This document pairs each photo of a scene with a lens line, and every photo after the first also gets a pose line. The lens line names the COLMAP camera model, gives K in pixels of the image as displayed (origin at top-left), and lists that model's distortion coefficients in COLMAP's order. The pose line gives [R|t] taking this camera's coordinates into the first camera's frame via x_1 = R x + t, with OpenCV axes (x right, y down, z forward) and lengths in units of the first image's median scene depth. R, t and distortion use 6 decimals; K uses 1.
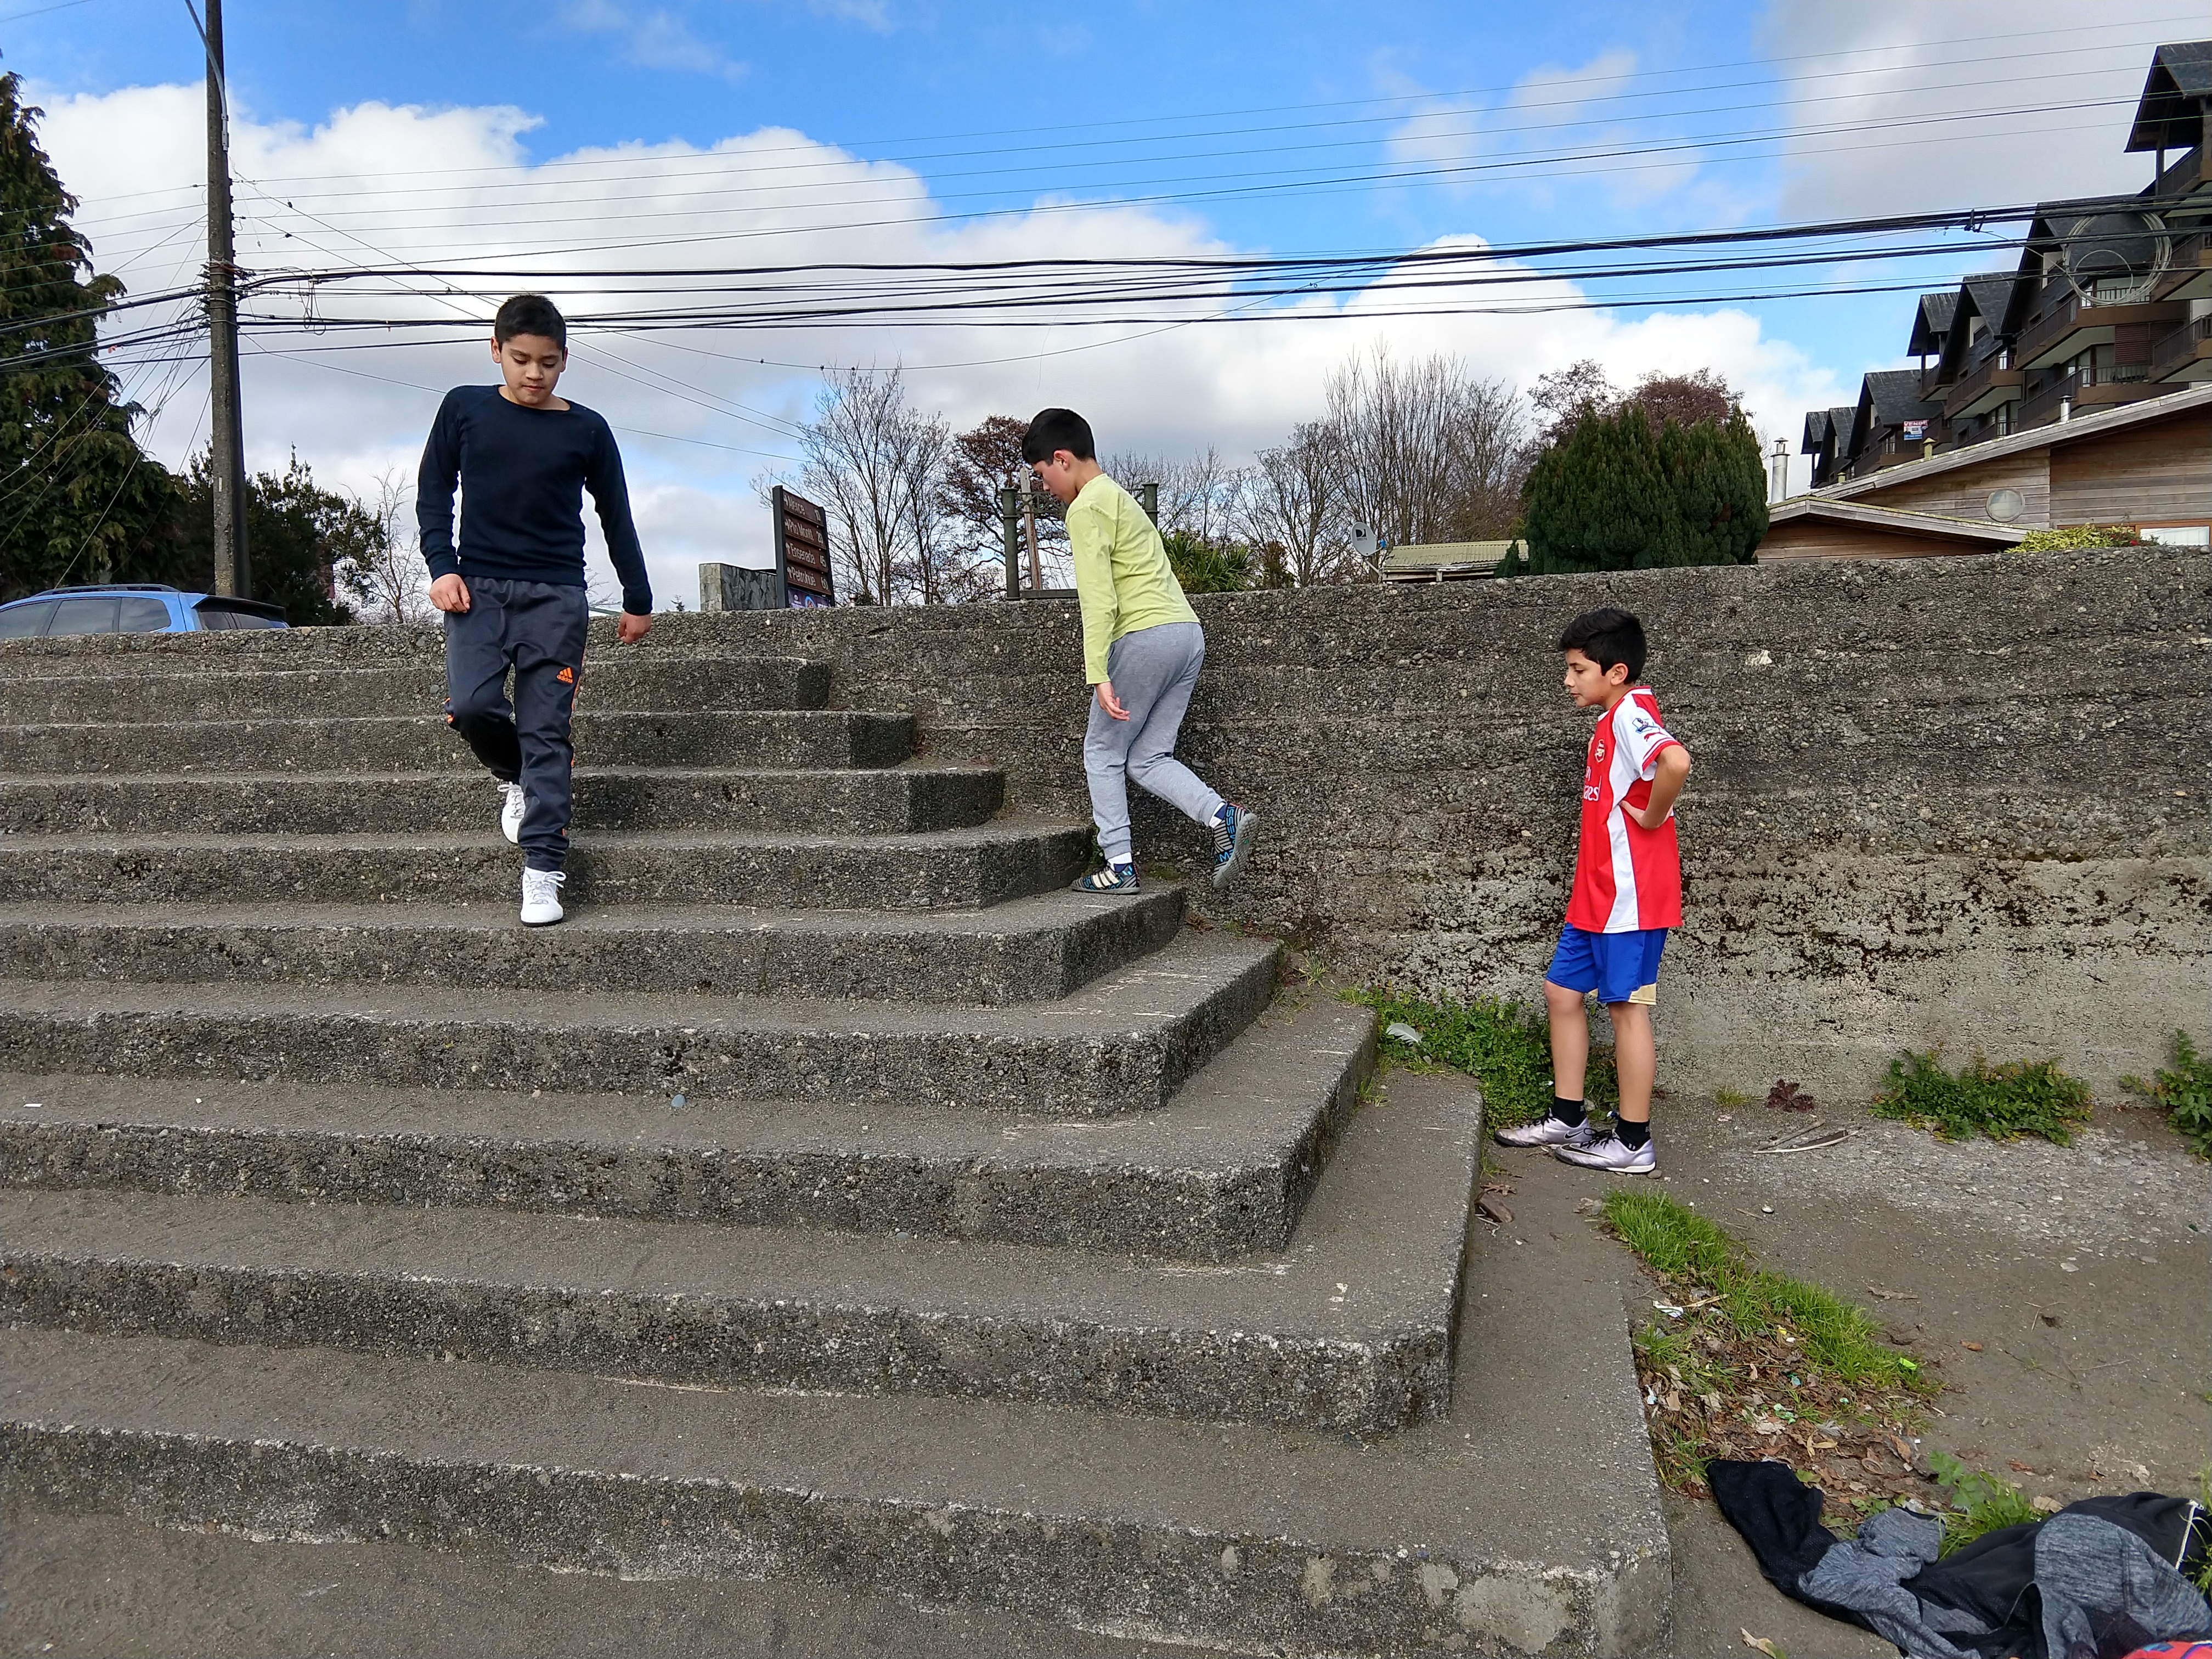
lens RADIAL K [[1641.3, 0, 1101.3], [0, 1641.3, 834.0], [0, 0, 1]] dist [0.108769, -0.116453]
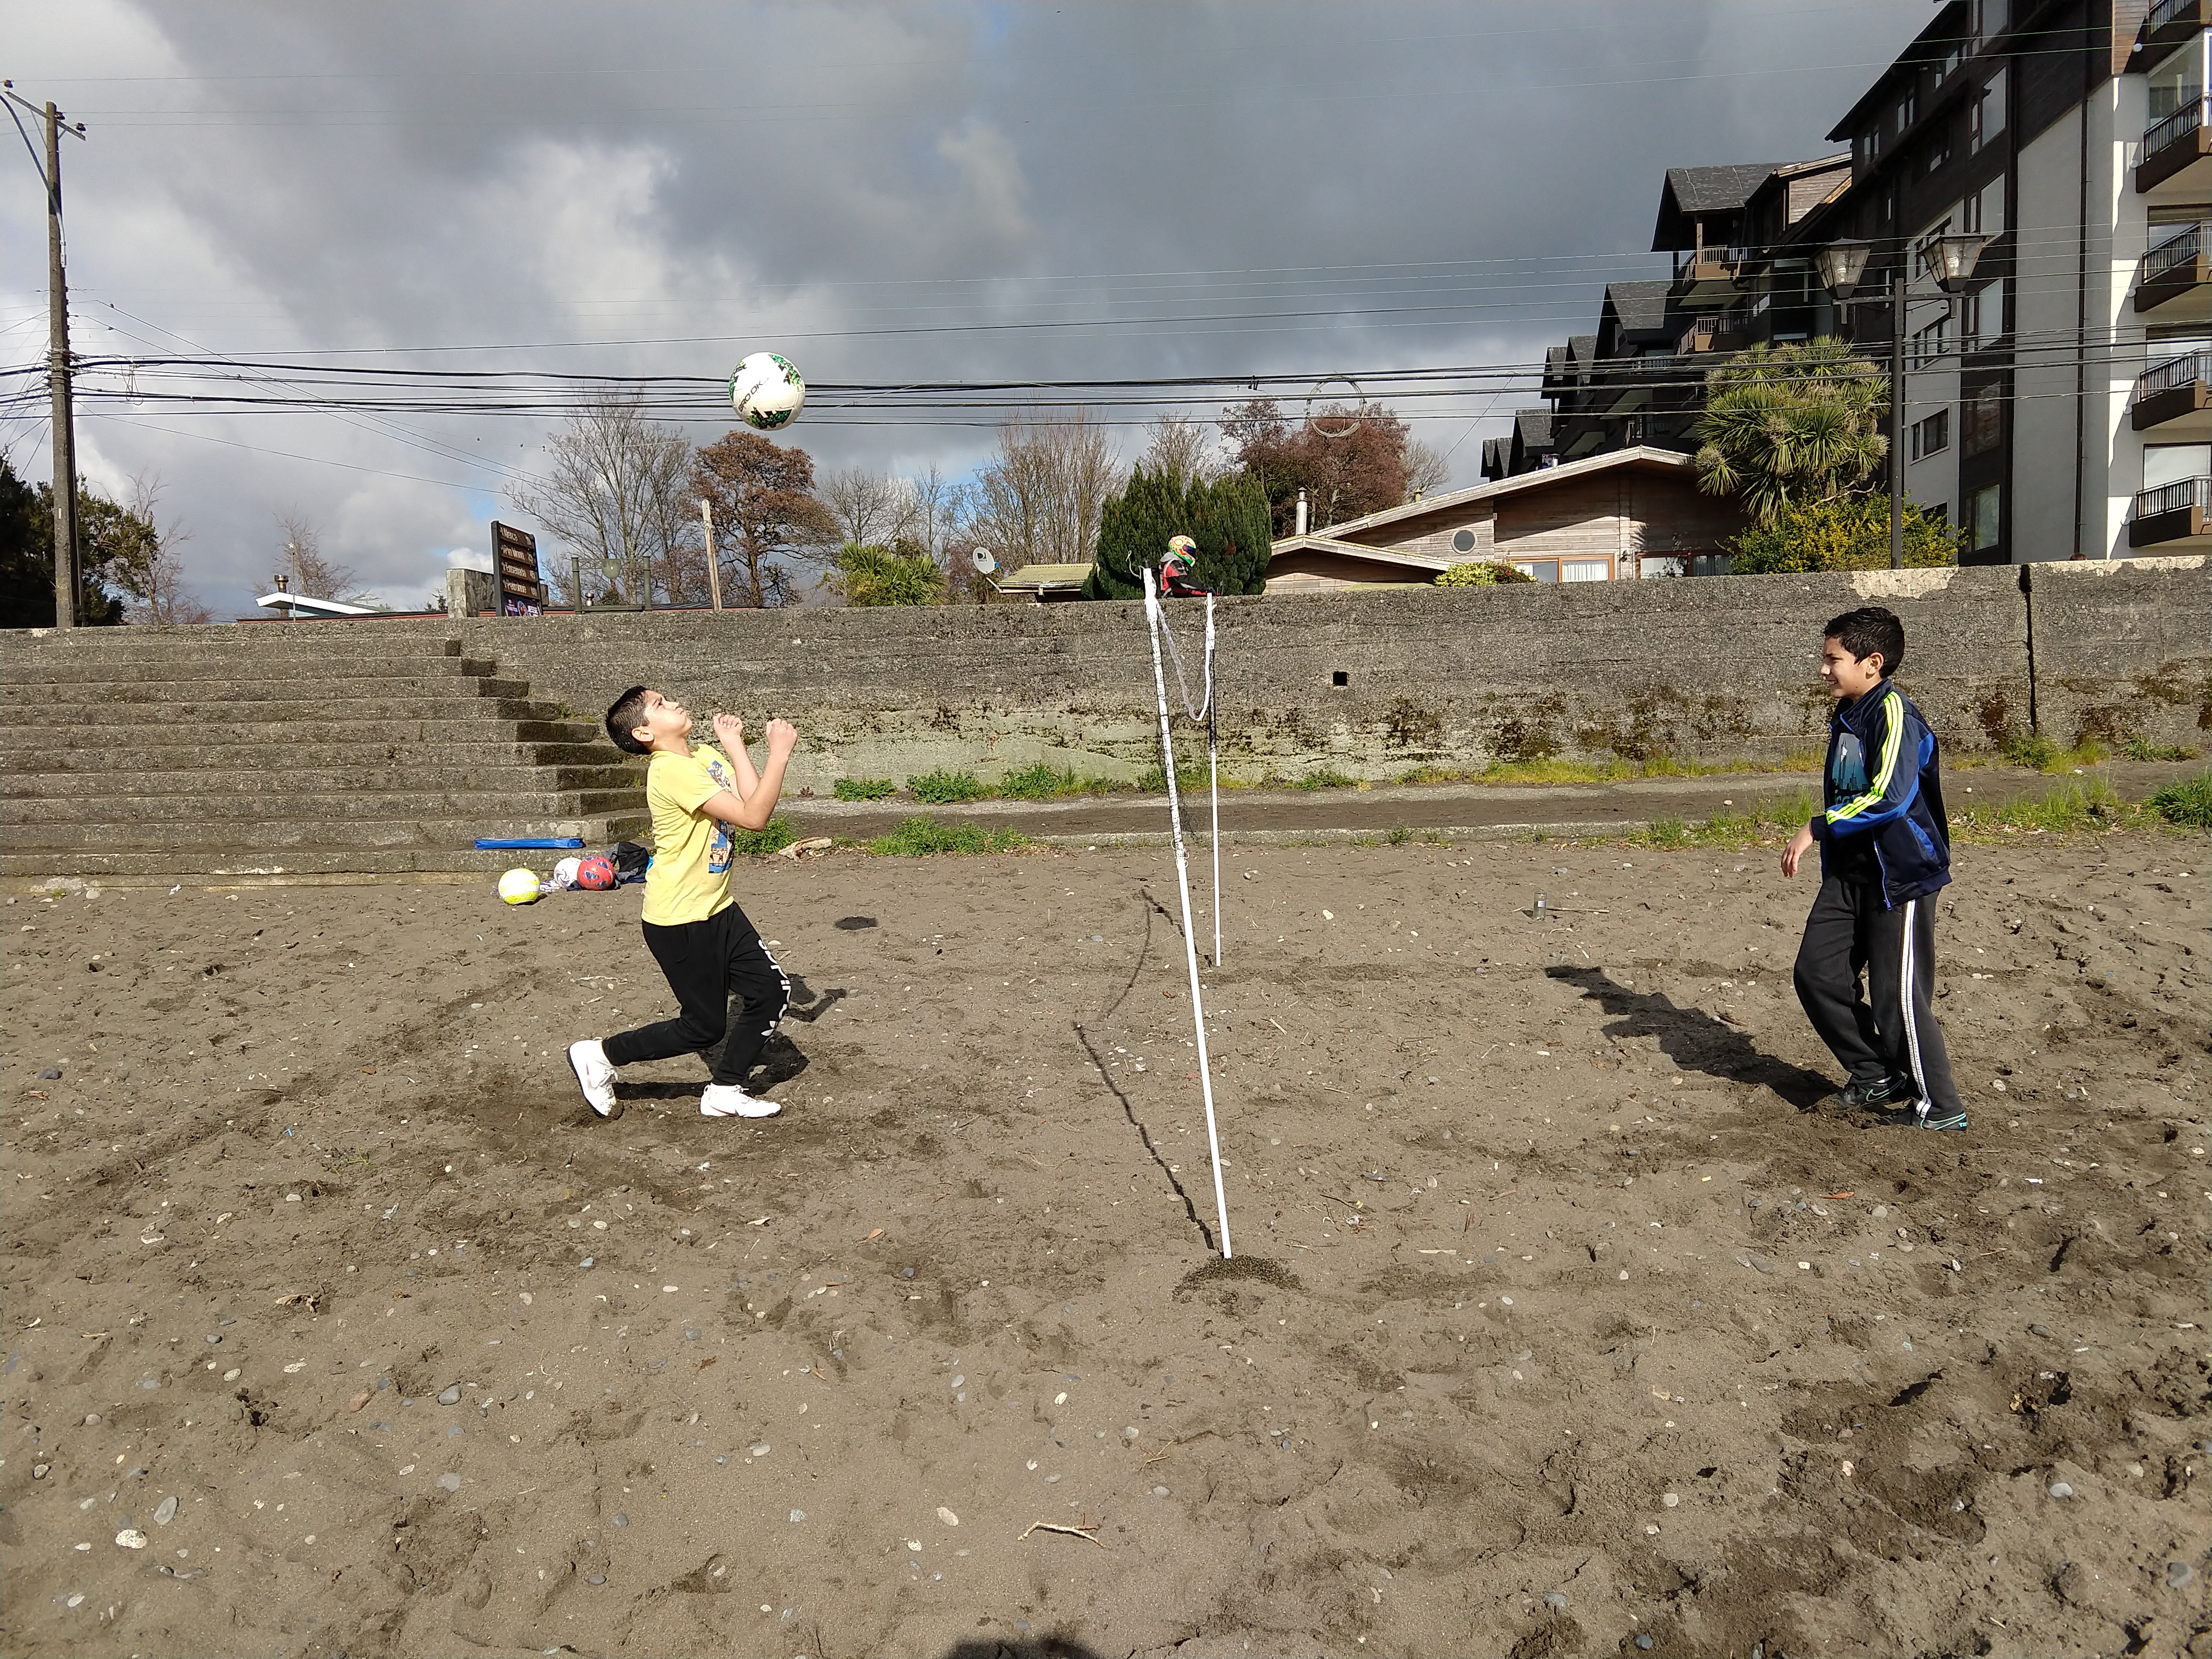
lens RADIAL K [[1799.1, 0, 1194.9], [0, 1799.1, 921.2], [0, 0, 1]] dist [0.058295, -0.017275]
pose [[0.991078, -0.012445, 0.132701, 0.190574], [0.007460, 0.999250, 0.037993, 0.076193], [-0.133074, -0.036664, 0.990428, -0.634165]]
